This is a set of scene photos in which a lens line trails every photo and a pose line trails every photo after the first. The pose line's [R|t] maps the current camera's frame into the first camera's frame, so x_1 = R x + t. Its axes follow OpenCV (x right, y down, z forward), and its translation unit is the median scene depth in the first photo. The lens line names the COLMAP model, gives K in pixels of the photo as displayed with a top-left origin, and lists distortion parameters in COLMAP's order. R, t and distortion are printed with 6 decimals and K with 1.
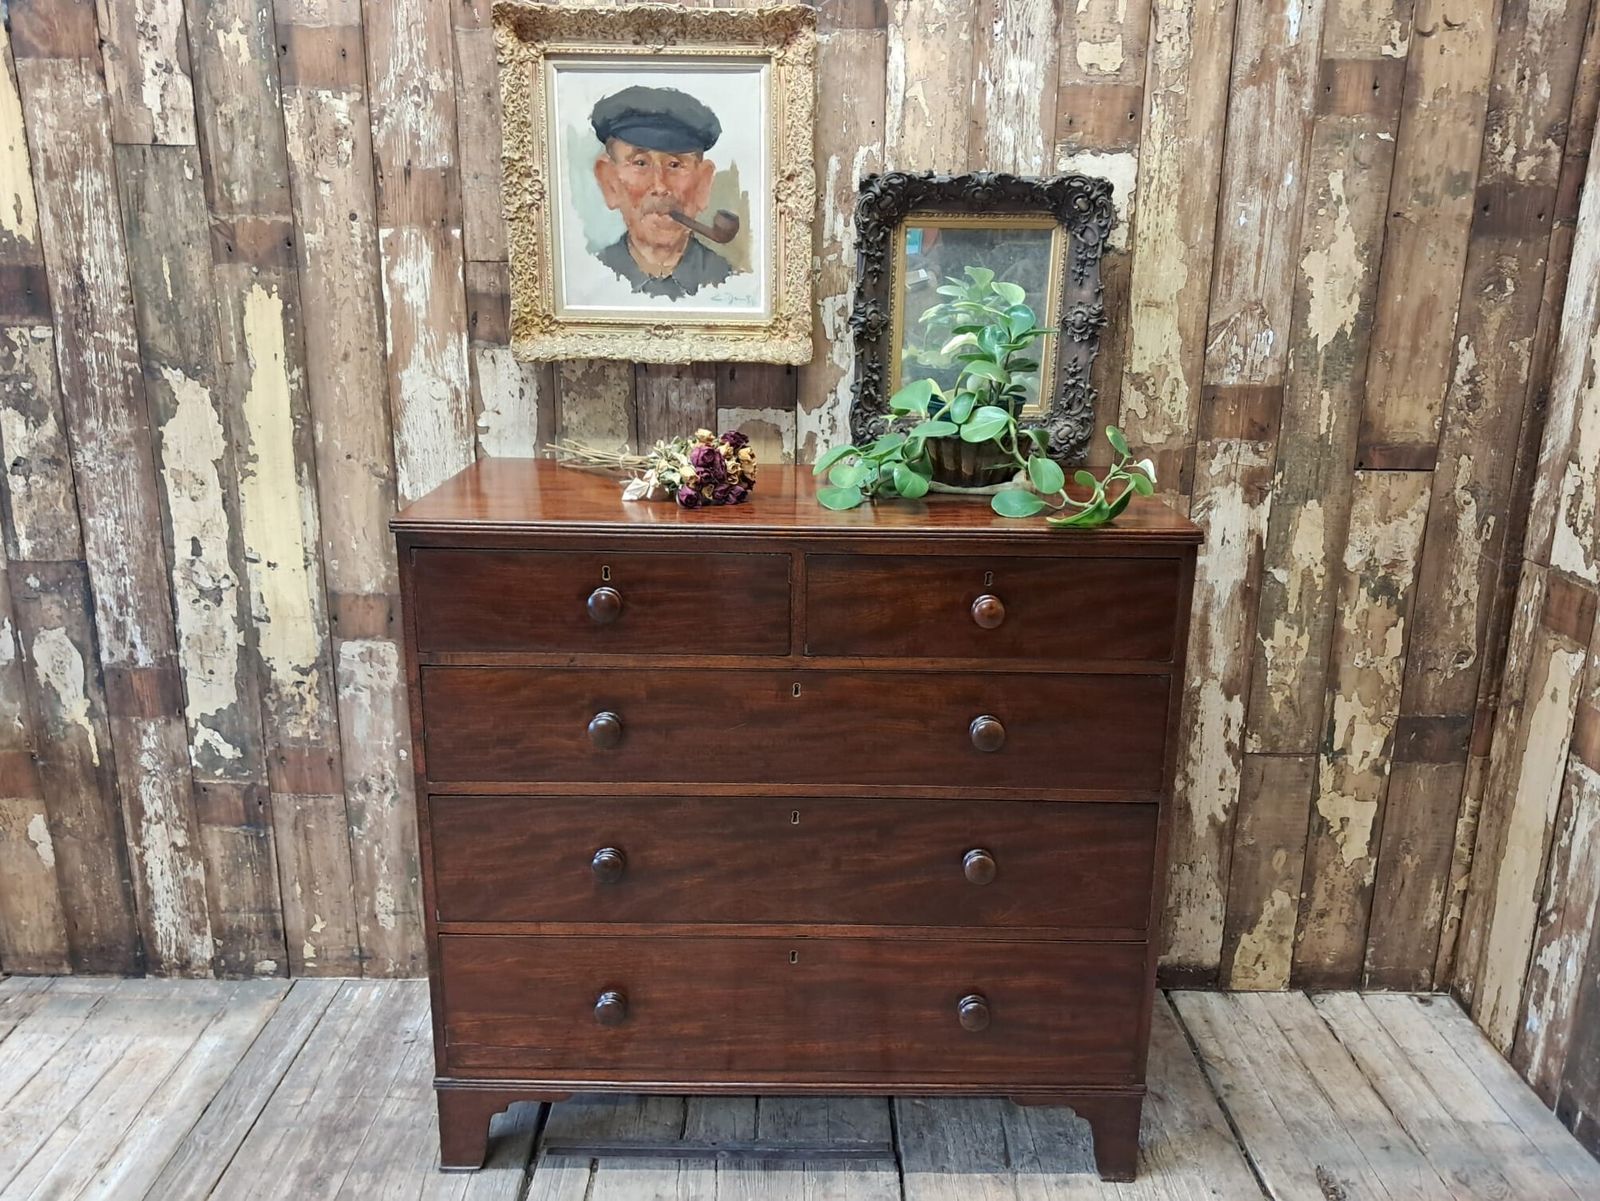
lens RADIAL K [[1269.7, 0, 807.6], [0, 1269.7, 606.4], [0, 0, 1]] dist [-0.000687, 0.005277]
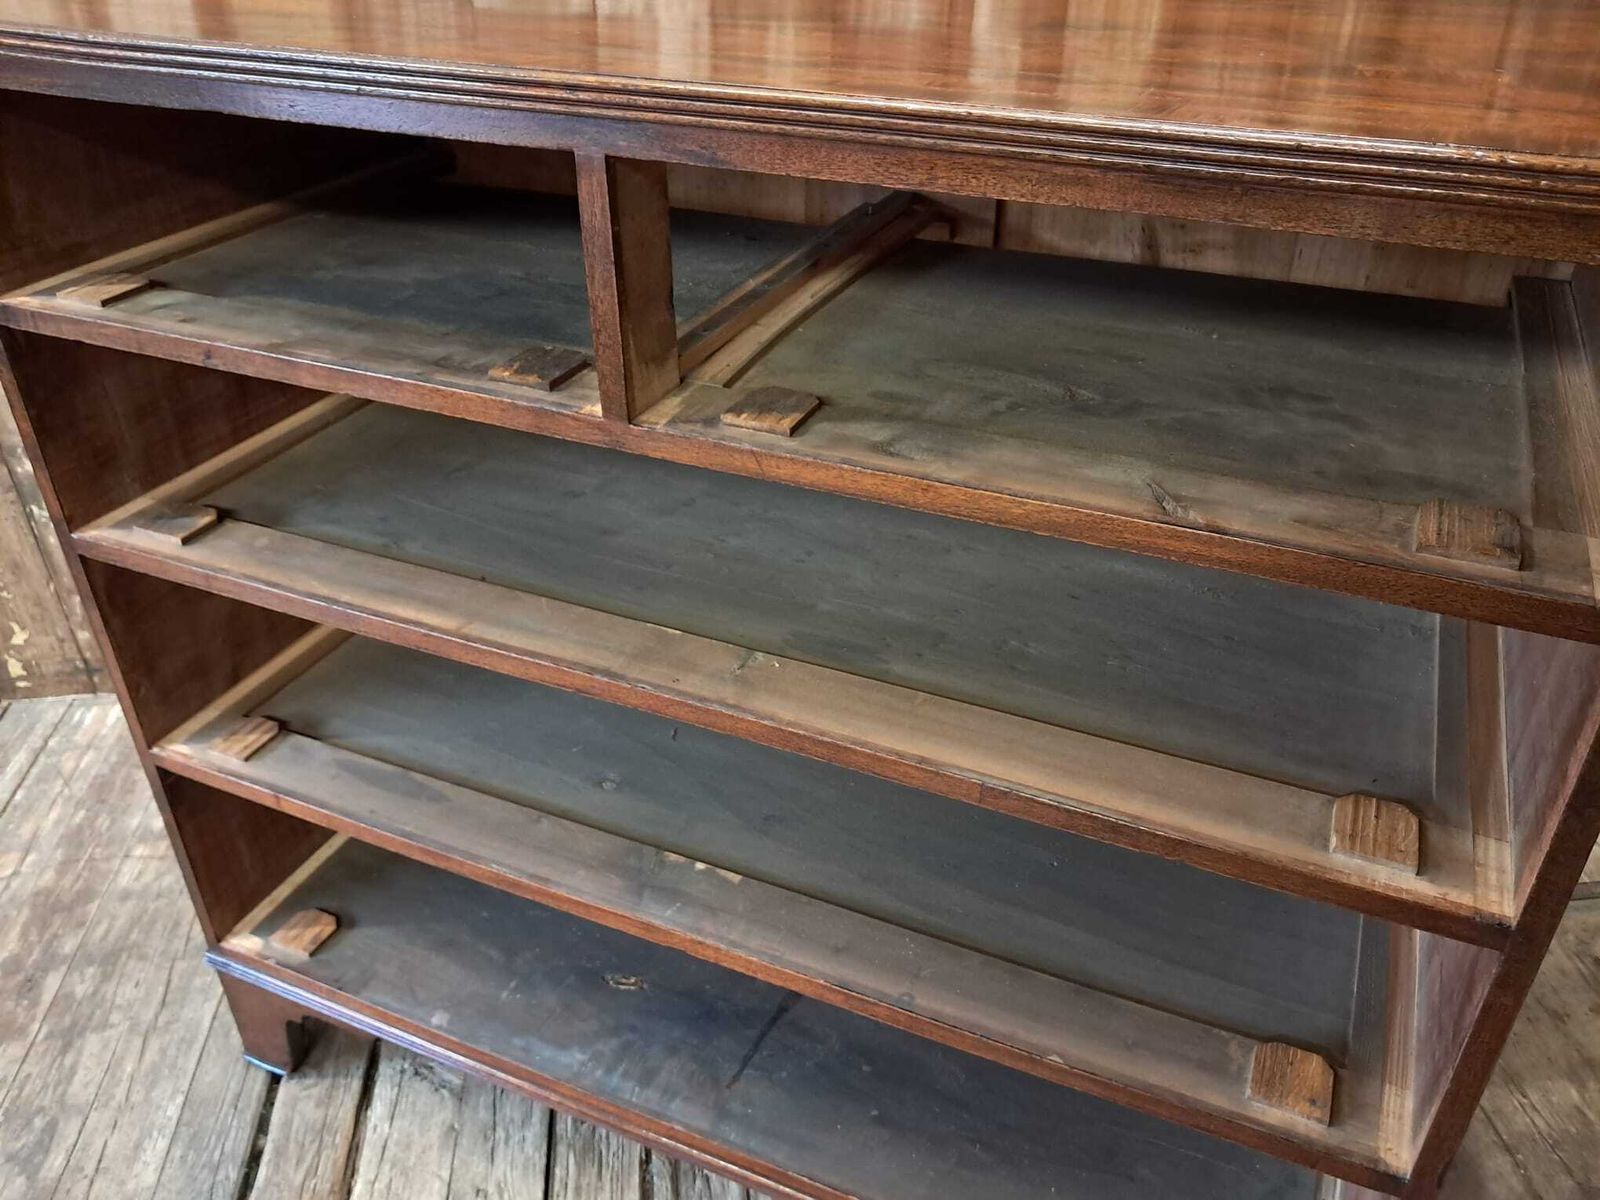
lens RADIAL K [[1268.8, 0, 805.1], [0, 1268.8, 598.9], [0, 0, 1]] dist [-0.001495, -0.003612]
pose [[0.995299, -0.067447, 0.069511, 0.031404], [0.043456, 0.952363, 0.301854, 0.025985], [-0.086558, -0.297414, 0.950817, 0.276701]]
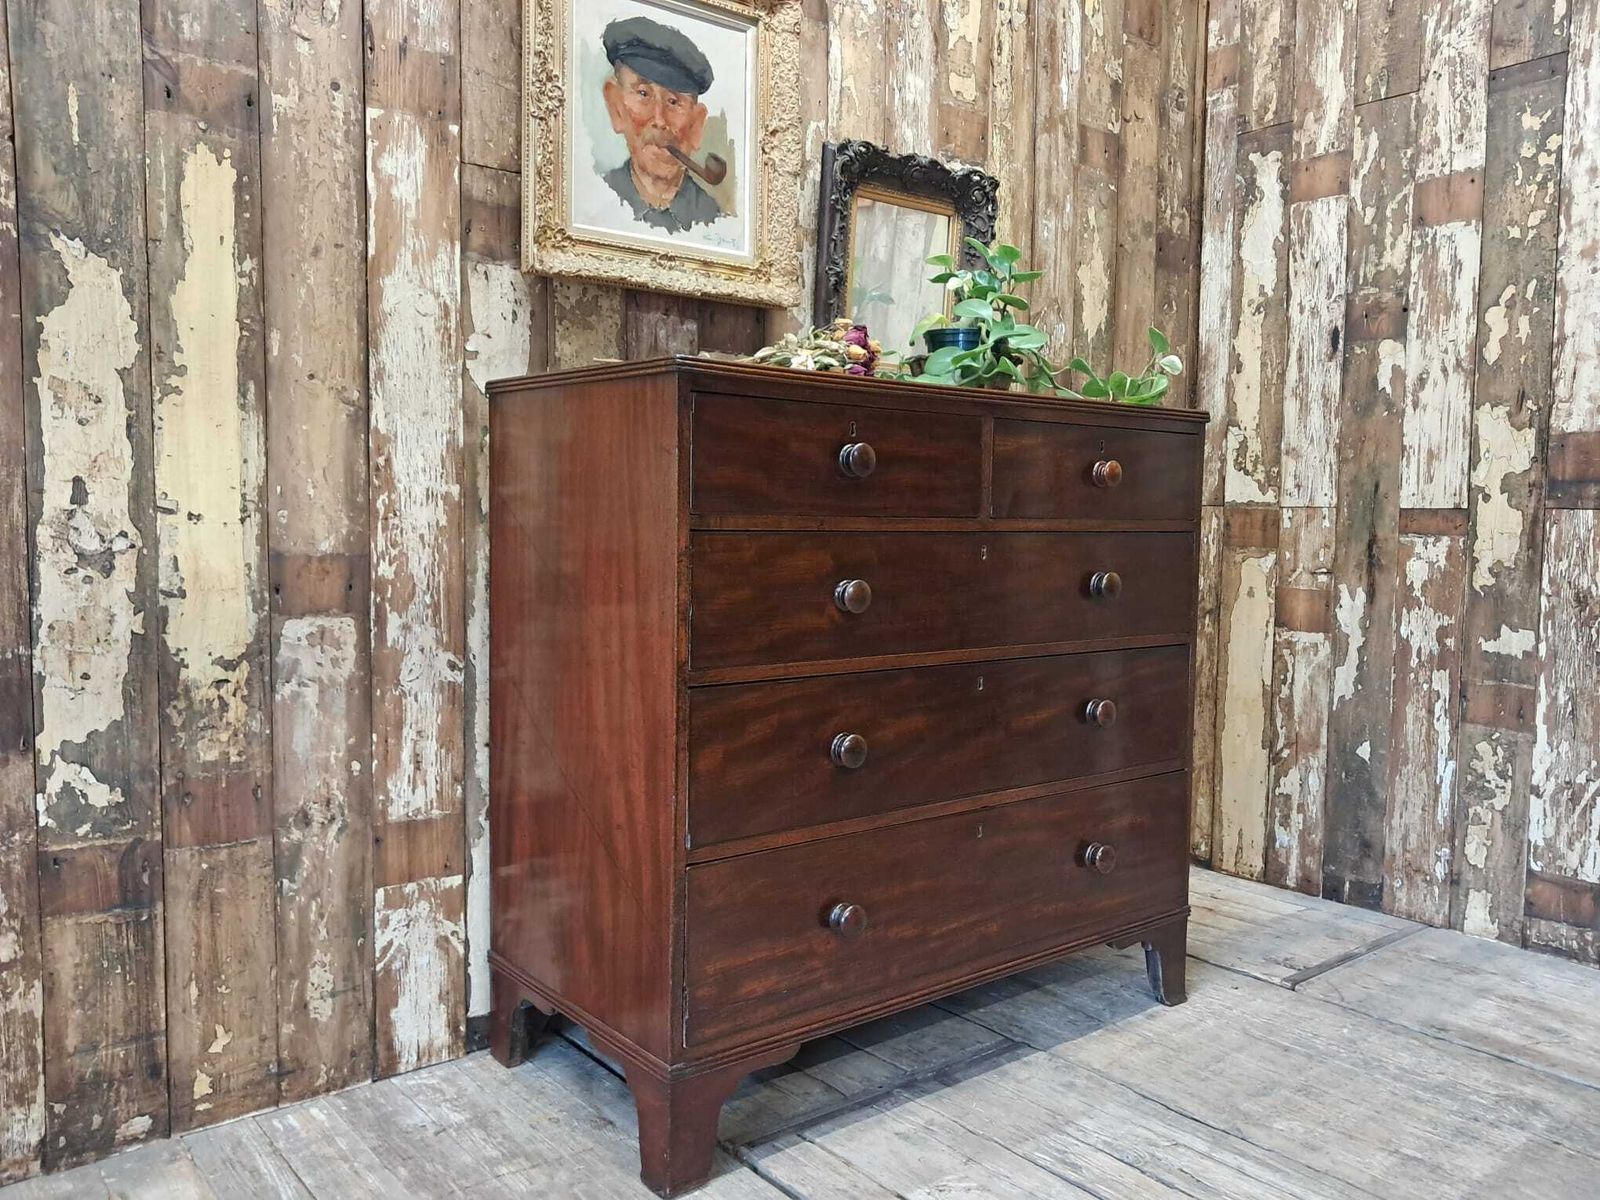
lens RADIAL K [[1259.1, 0, 810.8], [0, 1259.1, 599.5], [0, 0, 1]] dist [-0.006485, 0.011132]
pose [[0.780490, -0.046072, 0.623468, -0.611268], [0.164250, 0.977358, -0.133395, 0.174401], [-0.603205, 0.206518, 0.770385, 0.231203]]
